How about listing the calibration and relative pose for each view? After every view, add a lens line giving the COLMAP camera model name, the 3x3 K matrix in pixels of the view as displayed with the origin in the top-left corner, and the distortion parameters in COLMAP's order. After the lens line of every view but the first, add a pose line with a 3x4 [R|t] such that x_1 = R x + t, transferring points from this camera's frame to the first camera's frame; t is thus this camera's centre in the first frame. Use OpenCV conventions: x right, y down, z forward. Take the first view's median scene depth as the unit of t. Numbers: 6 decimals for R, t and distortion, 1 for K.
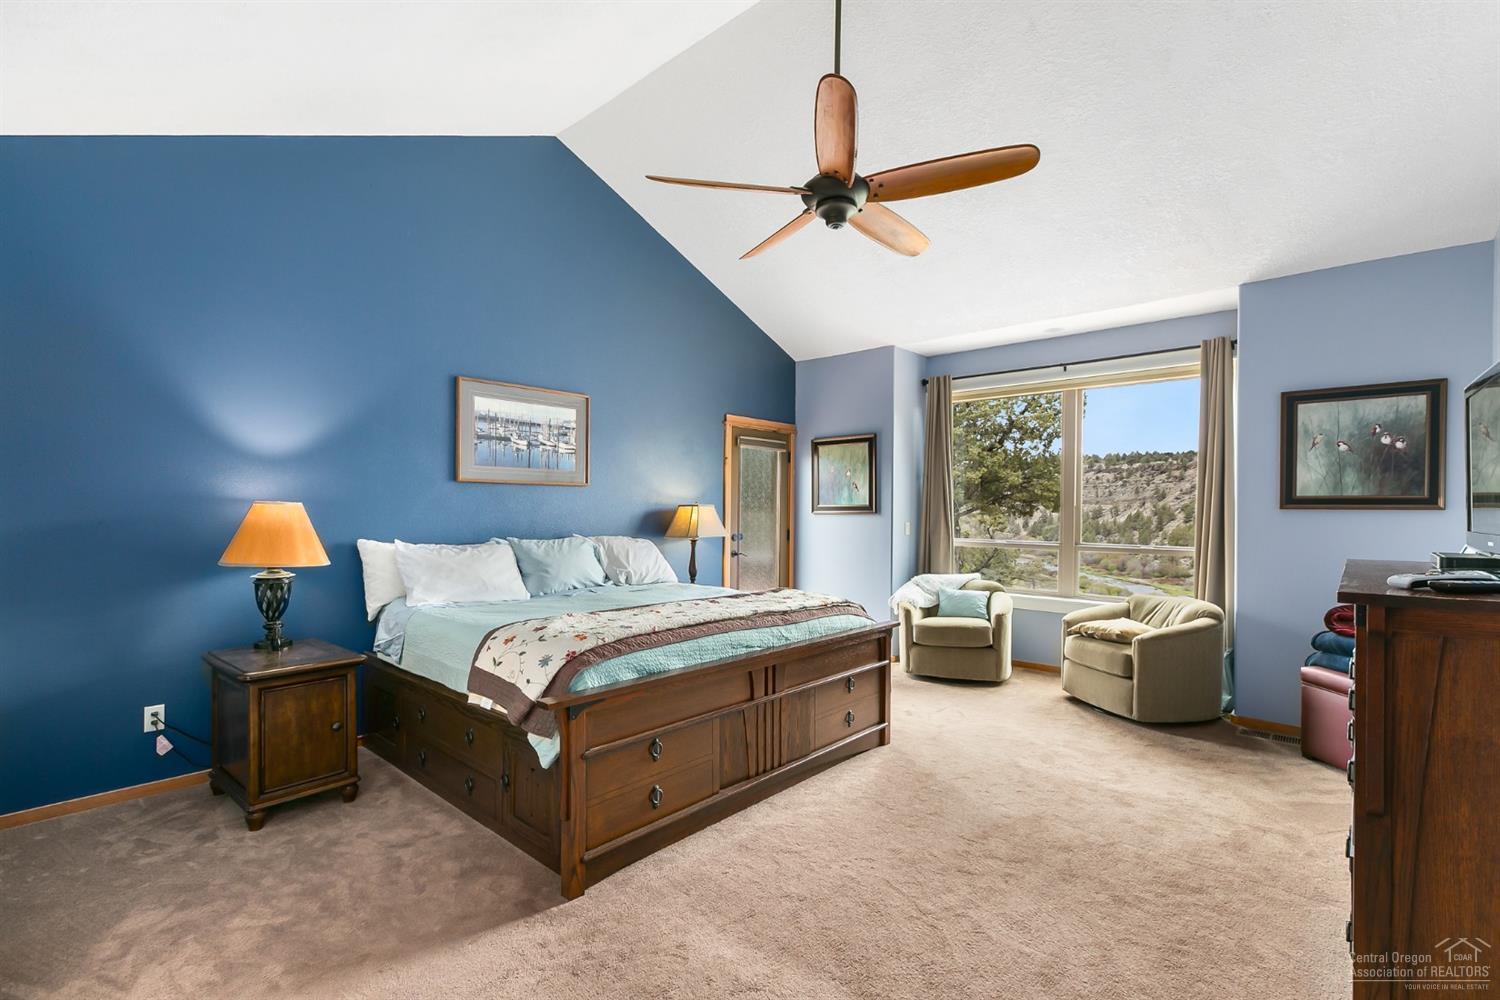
lens RADIAL K [[669.9, 0, 752.4], [0, 669.9, 503.0], [0, 0, 1]] dist [0.018179, 0.000531]
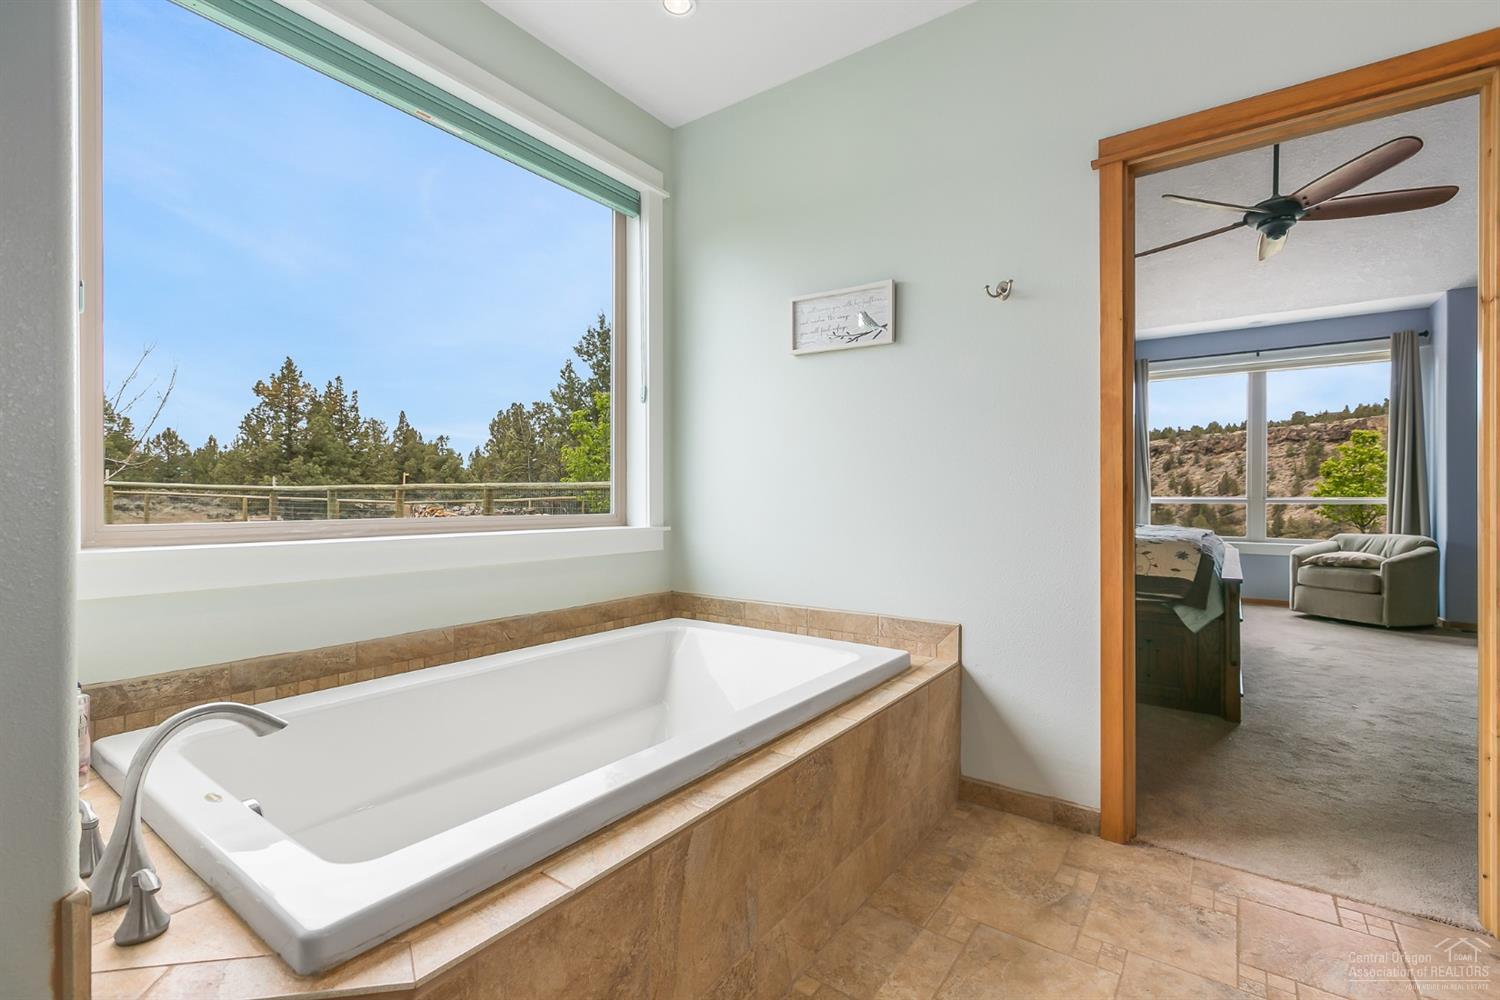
lens RADIAL K [[669.9, 0, 746.4], [0, 669.9, 502.2], [0, 0, 1]] dist [0.018179, 0.000531]
pose [[0.994806, -0.003686, 0.101723, -0.719293], [0.002060, 0.999869, 0.016077, 0.056996], [-0.101769, -0.015784, 0.994683, -0.157786]]
